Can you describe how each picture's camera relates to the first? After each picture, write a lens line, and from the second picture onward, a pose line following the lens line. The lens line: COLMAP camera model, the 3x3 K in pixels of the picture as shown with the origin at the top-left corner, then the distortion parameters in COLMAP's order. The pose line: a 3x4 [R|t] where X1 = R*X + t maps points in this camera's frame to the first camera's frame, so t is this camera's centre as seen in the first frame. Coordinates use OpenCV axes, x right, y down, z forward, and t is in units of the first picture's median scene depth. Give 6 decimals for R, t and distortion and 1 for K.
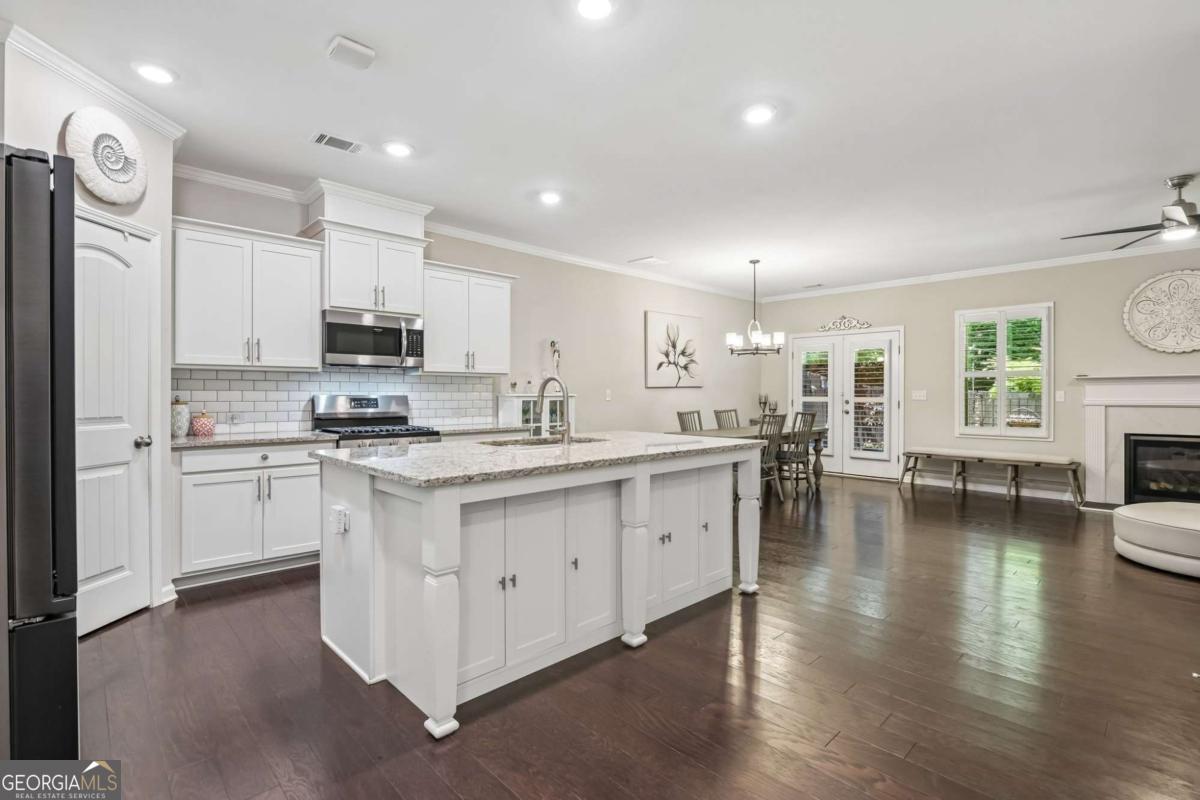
lens RADIAL K [[548.8, 0, 600.0], [0, 548.8, 400.0], [0, 0, 1]] dist [-0.003711, -0.010642]
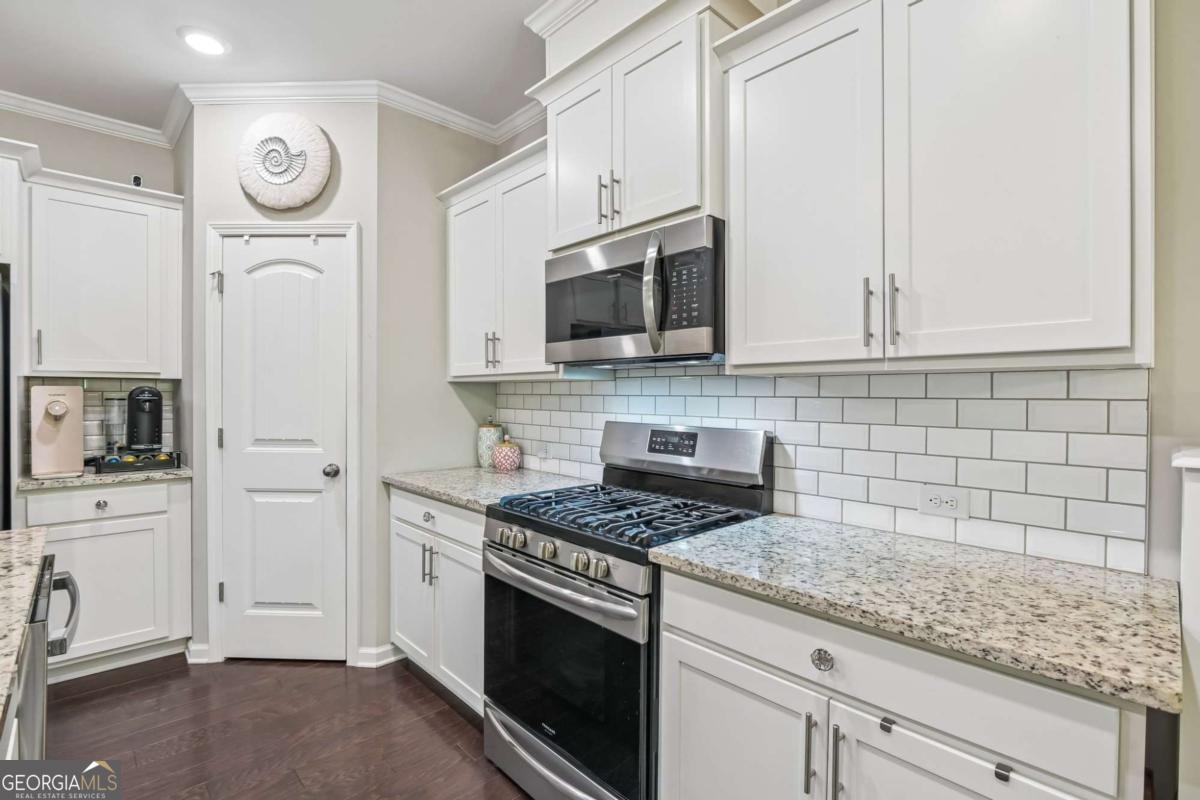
lens RADIAL K [[548.8, 0, 600.0], [0, 548.8, 400.0], [0, 0, 1]] dist [-0.003711, -0.010642]
pose [[0.005137, 0.006566, -0.999965, 0.022380], [-0.016935, 0.999836, 0.006478, -0.029493], [0.999843, 0.016901, 0.005248, 0.870337]]
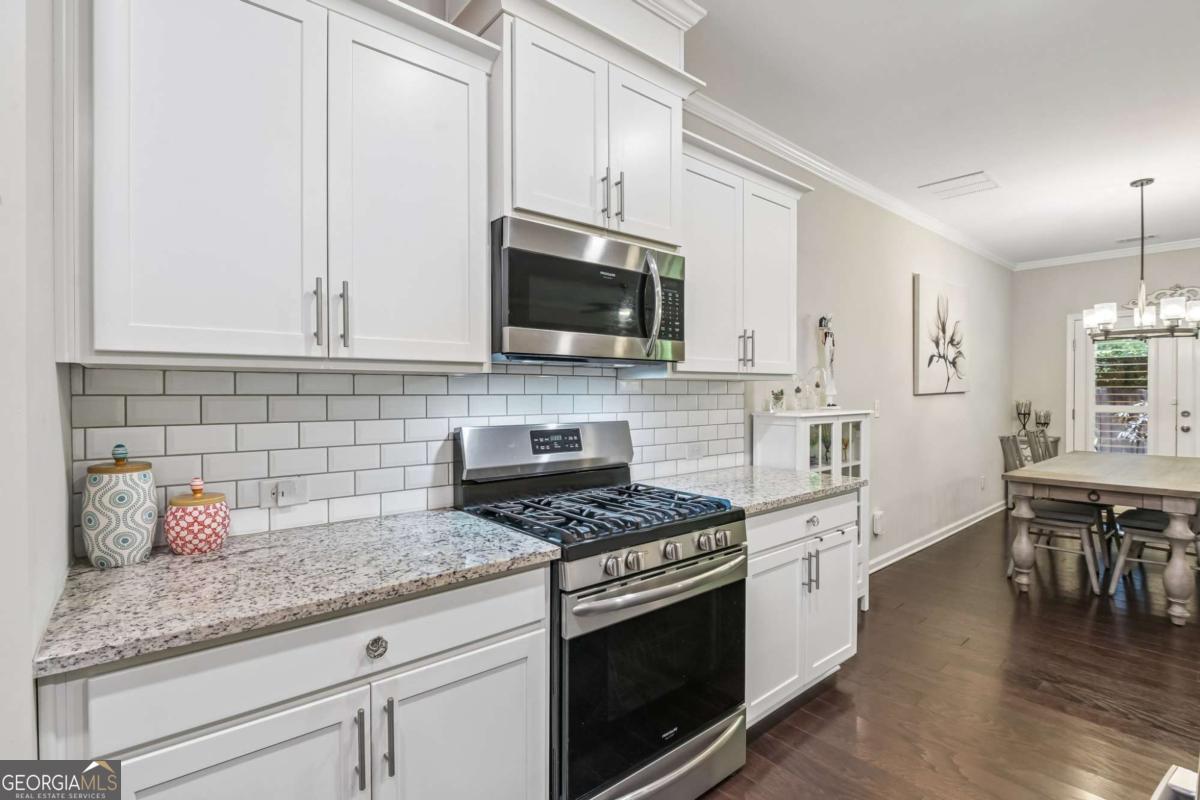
lens RADIAL K [[547.8, 0, 610.8], [0, 547.8, 396.7], [0, 0, 1]] dist [-0.011839, -0.000458]
pose [[0.998676, -0.004070, -0.051279, -0.335465], [0.003825, 0.999981, -0.004876, -0.026884], [0.051298, 0.004674, 0.998672, 0.506267]]
